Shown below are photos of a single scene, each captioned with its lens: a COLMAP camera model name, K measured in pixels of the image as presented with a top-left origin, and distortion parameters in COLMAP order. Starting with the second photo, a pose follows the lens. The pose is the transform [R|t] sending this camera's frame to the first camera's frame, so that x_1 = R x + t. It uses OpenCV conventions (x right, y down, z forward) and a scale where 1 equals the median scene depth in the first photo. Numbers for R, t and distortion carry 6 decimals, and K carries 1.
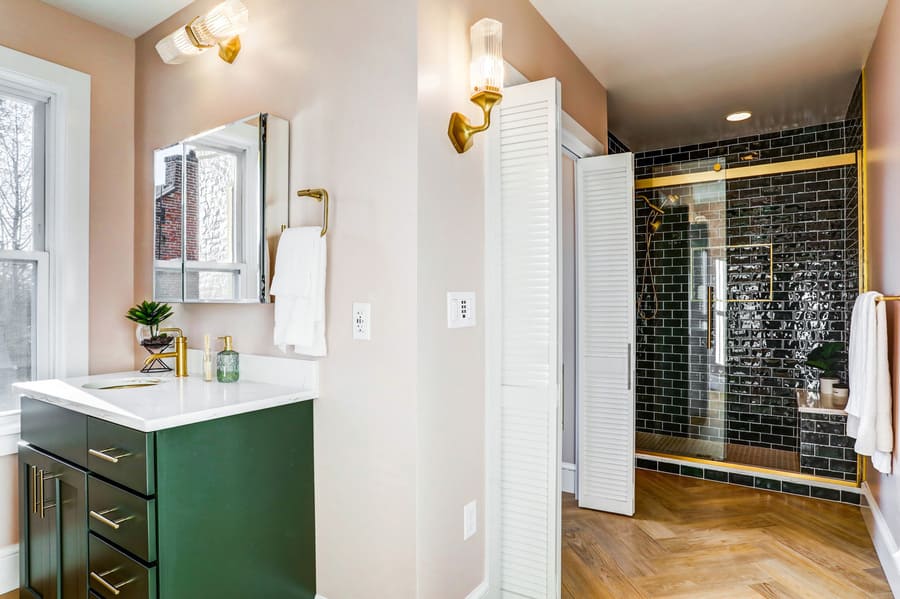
lens RADIAL K [[508.4, 0, 432.9], [0, 508.4, 299.4], [0, 0, 1]] dist [-0.008004, -0.001644]
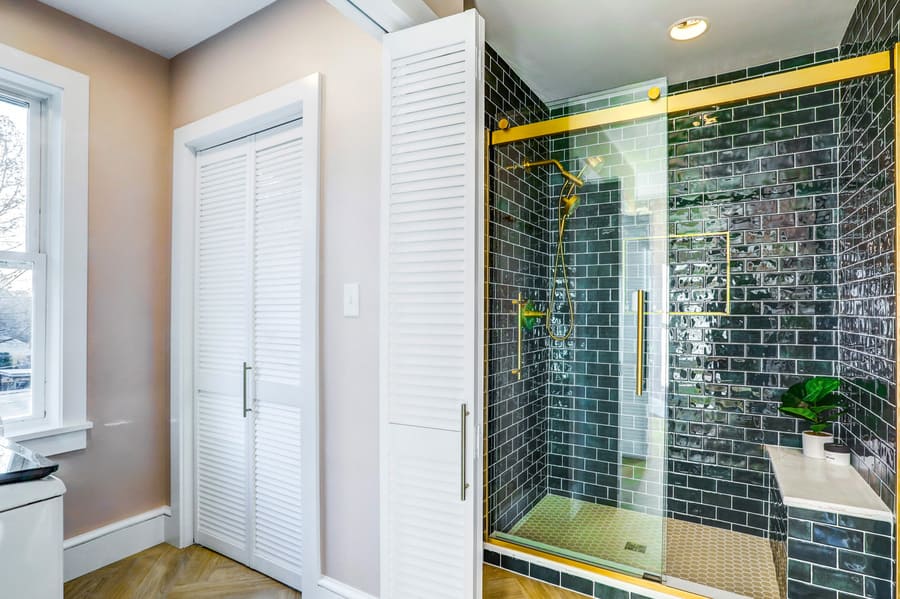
lens RADIAL K [[461.2, 0, 456.2], [0, 461.2, 303.1], [0, 0, 1]] dist [-0.018114, 0.003717]
pose [[0.997027, 0.012773, 0.075984, 0.238845], [-0.011886, 0.999856, -0.012104, -0.000963], [-0.076127, 0.011165, 0.997036, 0.395319]]
